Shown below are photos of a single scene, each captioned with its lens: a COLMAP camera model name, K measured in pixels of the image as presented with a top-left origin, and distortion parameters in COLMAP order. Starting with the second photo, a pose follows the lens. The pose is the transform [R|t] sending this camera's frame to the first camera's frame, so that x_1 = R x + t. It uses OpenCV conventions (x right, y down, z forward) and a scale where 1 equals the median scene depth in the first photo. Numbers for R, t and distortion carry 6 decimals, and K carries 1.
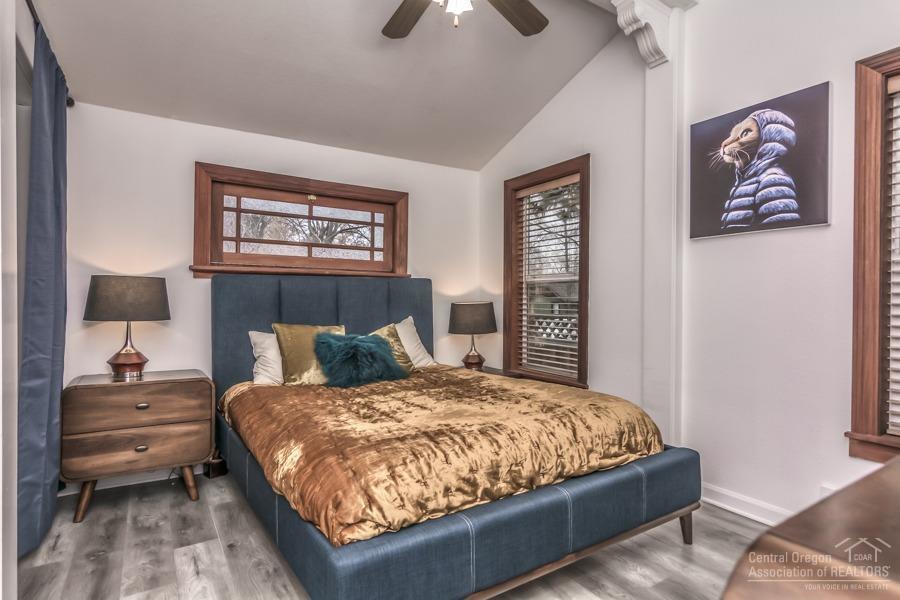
lens RADIAL K [[470.3, 0, 448.1], [0, 470.3, 301.7], [0, 0, 1]] dist [0.002509, -0.001515]
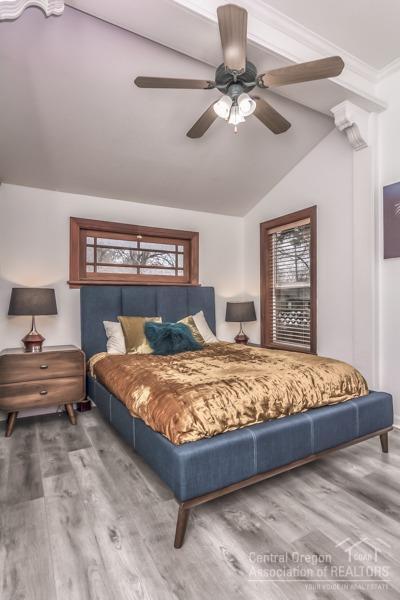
lens RADIAL K [[313.6, 0, 202.1], [0, 313.6, 300.3], [0, 0, 1]] dist [0.002509, -0.001515]
pose [[0.998892, -0.011426, -0.045652, -0.040287], [0.011318, 0.999933, -0.002622, -0.001687], [0.045679, 0.002102, 0.998954, -0.065283]]
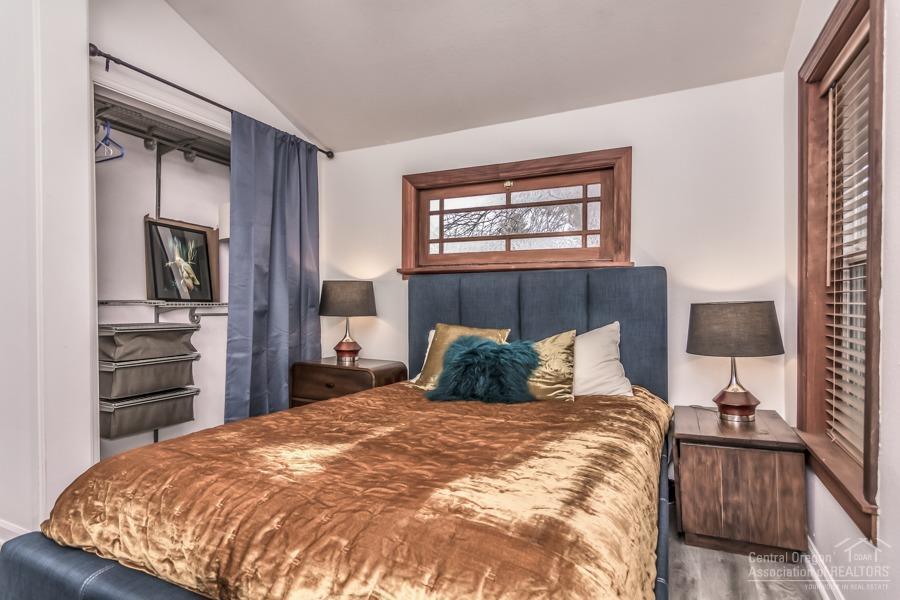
lens RADIAL K [[470.3, 0, 448.5], [0, 470.3, 298.2], [0, 0, 1]] dist [0.002509, -0.001515]
pose [[0.527494, -0.005717, -0.849539, 0.520664], [0.000305, 0.999979, -0.006540, 0.000982], [0.849559, 0.003191, 0.527485, 0.558297]]
